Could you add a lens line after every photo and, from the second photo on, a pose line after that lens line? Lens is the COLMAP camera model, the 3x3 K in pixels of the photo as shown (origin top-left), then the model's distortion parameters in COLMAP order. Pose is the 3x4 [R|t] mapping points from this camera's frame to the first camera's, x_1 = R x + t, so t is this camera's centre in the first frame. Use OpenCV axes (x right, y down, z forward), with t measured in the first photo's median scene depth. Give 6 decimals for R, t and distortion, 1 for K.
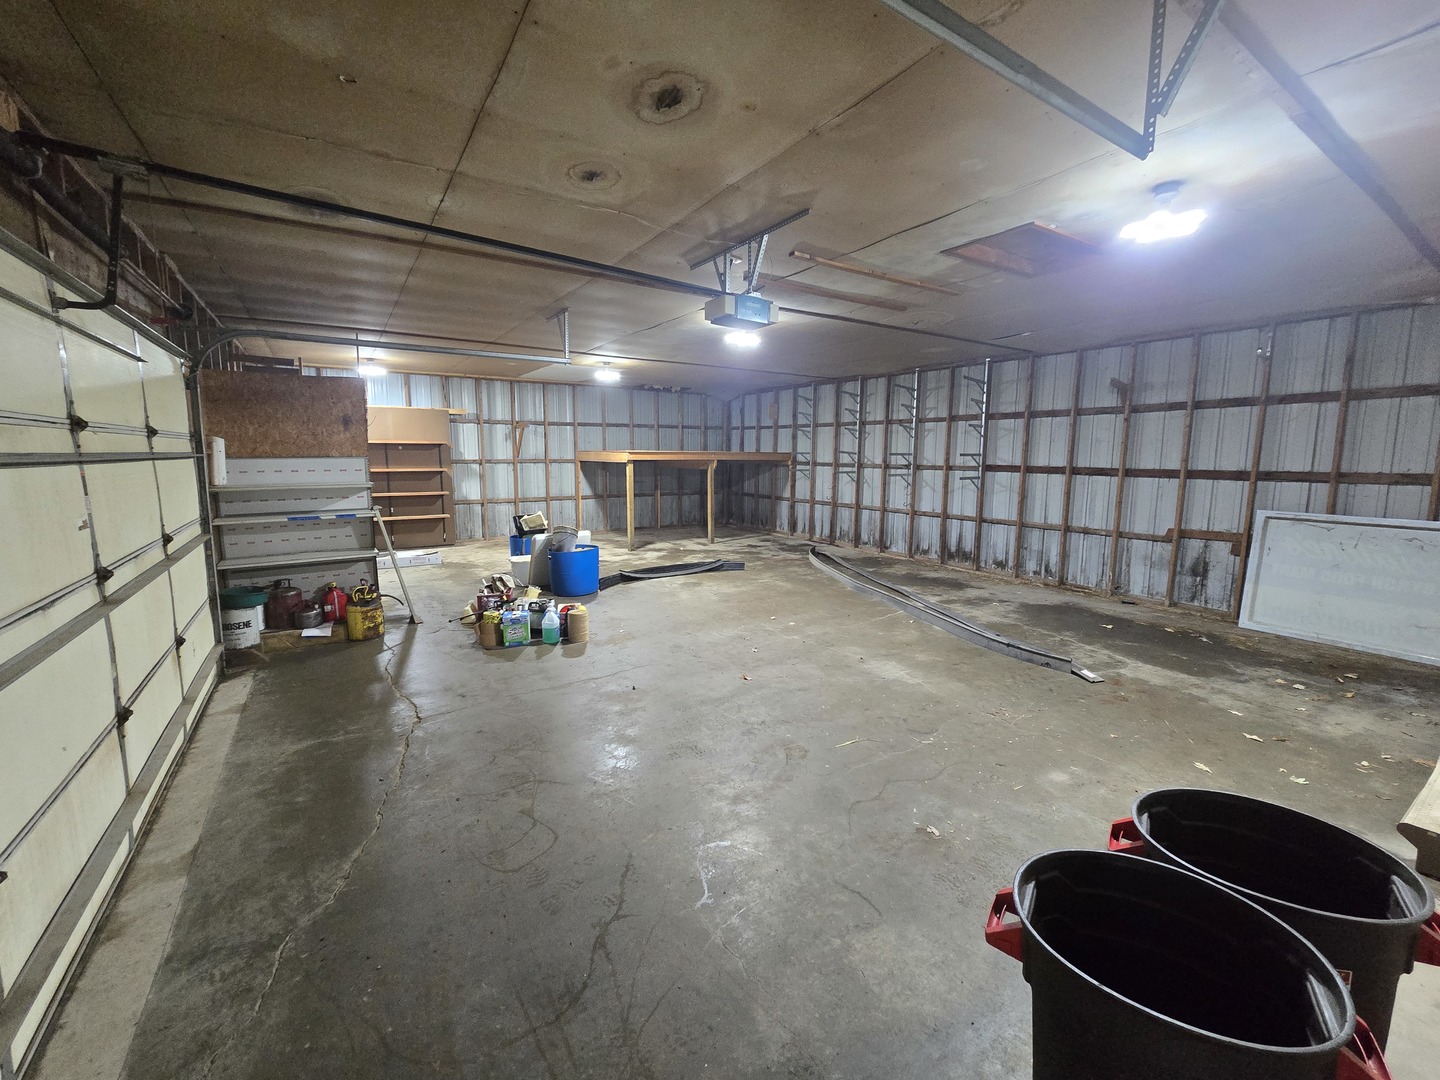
lens RADIAL K [[586.9, 0, 716.3], [0, 586.9, 533.9], [0, 0, 1]] dist [-0.004606, -0.000171]
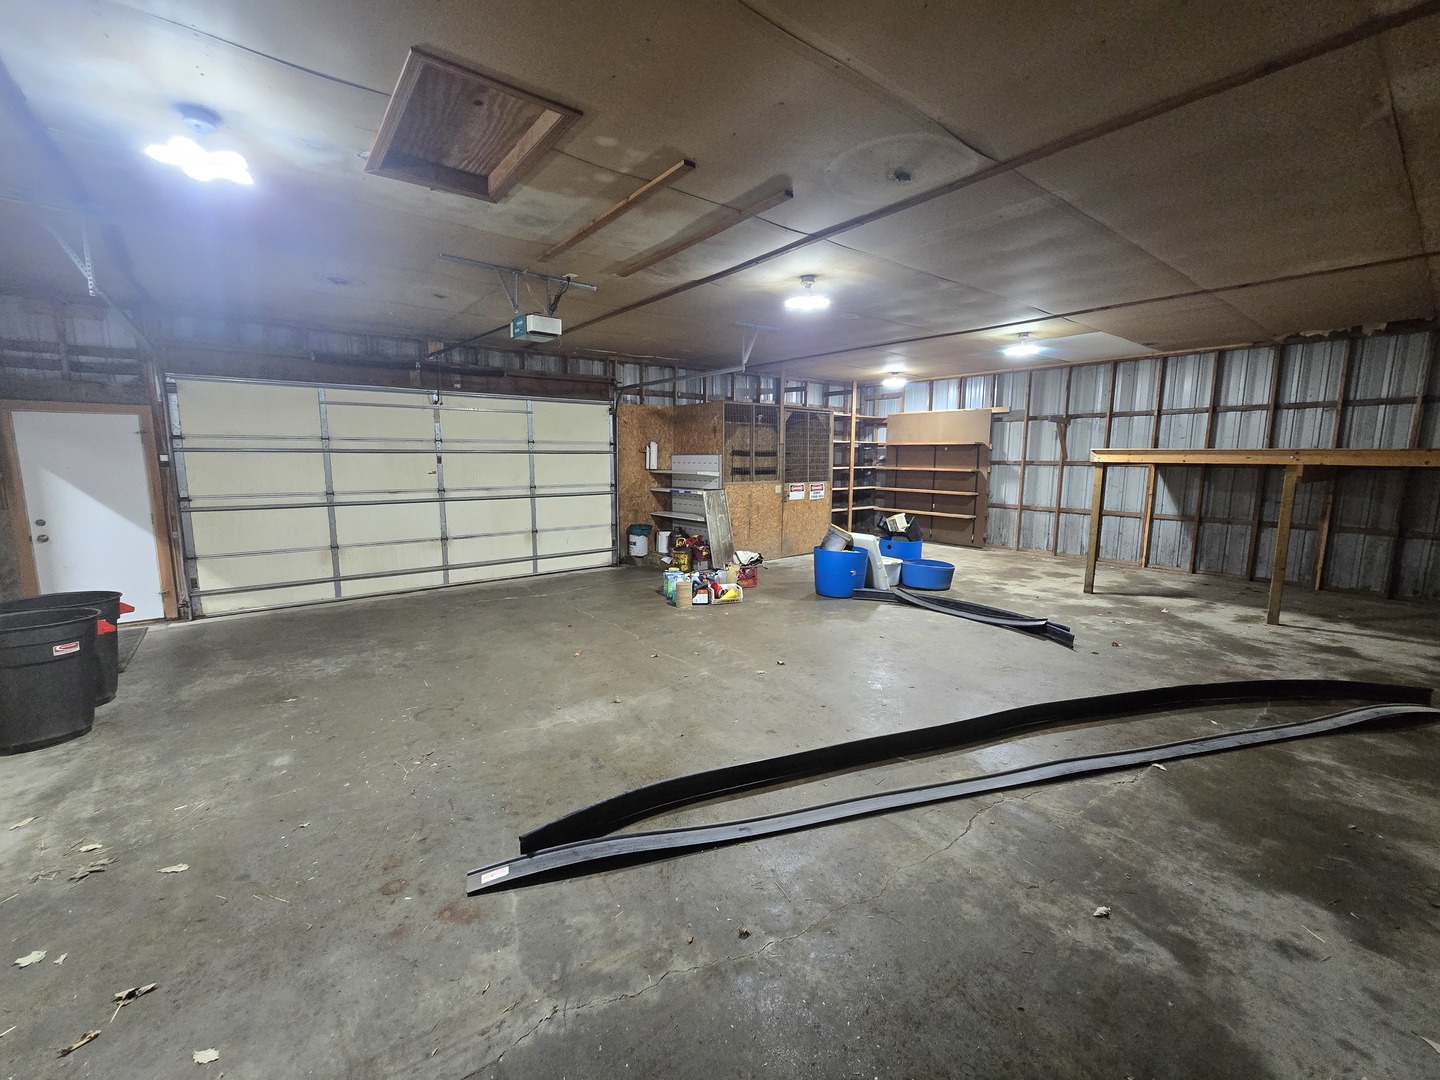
lens RADIAL K [[586.9, 0, 718.2], [0, 586.9, 535.7], [0, 0, 1]] dist [-0.004606, -0.000171]
pose [[0.097165, 0.132905, -0.986355, 0.951325], [-0.139284, 0.983107, 0.118746, -0.115992], [0.985474, 0.125845, 0.114035, 0.935281]]
